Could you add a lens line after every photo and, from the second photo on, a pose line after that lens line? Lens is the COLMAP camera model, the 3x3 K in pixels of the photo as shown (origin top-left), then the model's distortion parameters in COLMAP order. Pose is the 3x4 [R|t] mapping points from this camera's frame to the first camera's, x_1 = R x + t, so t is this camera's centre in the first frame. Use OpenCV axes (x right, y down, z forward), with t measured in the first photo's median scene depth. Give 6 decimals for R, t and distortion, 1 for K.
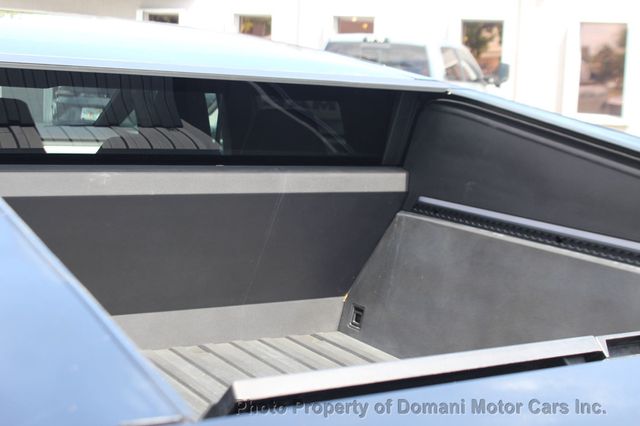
lens RADIAL K [[995.7, 0, 330.5], [0, 995.7, 212.7], [0, 0, 1]] dist [-0.027264, 0.200630]
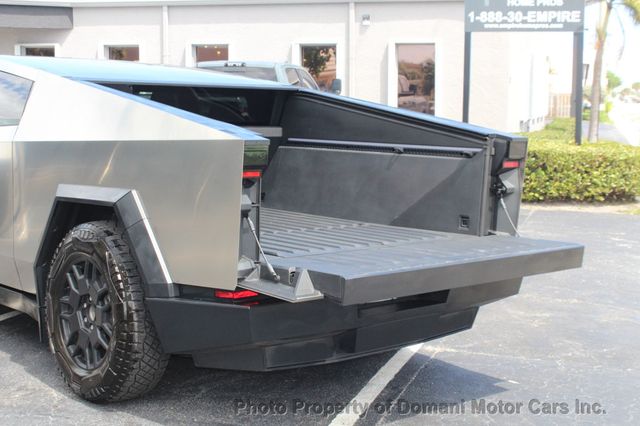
lens RADIAL K [[995.7, 0, 330.5], [0, 995.7, 212.7], [0, 0, 1]] dist [-0.027264, 0.200630]
pose [[0.986887, -0.057514, 0.150821, -0.024373], [0.060675, 0.998022, -0.016441, 0.029098], [-0.149578, 0.025376, 0.988424, -0.180387]]
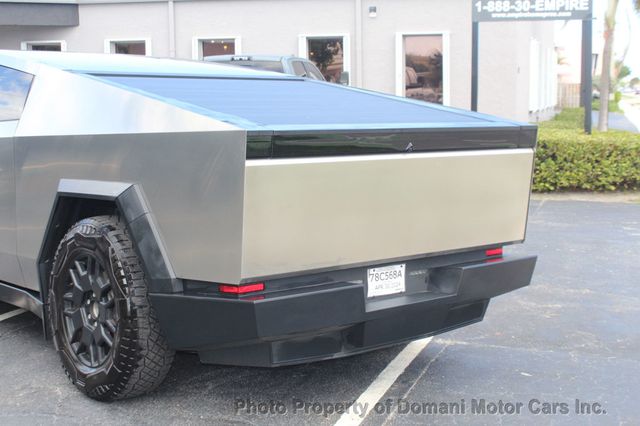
lens RADIAL K [[995.7, 0, 330.5], [0, 995.7, 212.7], [0, 0, 1]] dist [-0.027264, 0.200630]
pose [[0.987455, -0.071542, 0.140763, -0.022977], [0.073804, 0.997213, -0.010911, 0.029575], [-0.139590, 0.021163, 0.989983, -0.176029]]
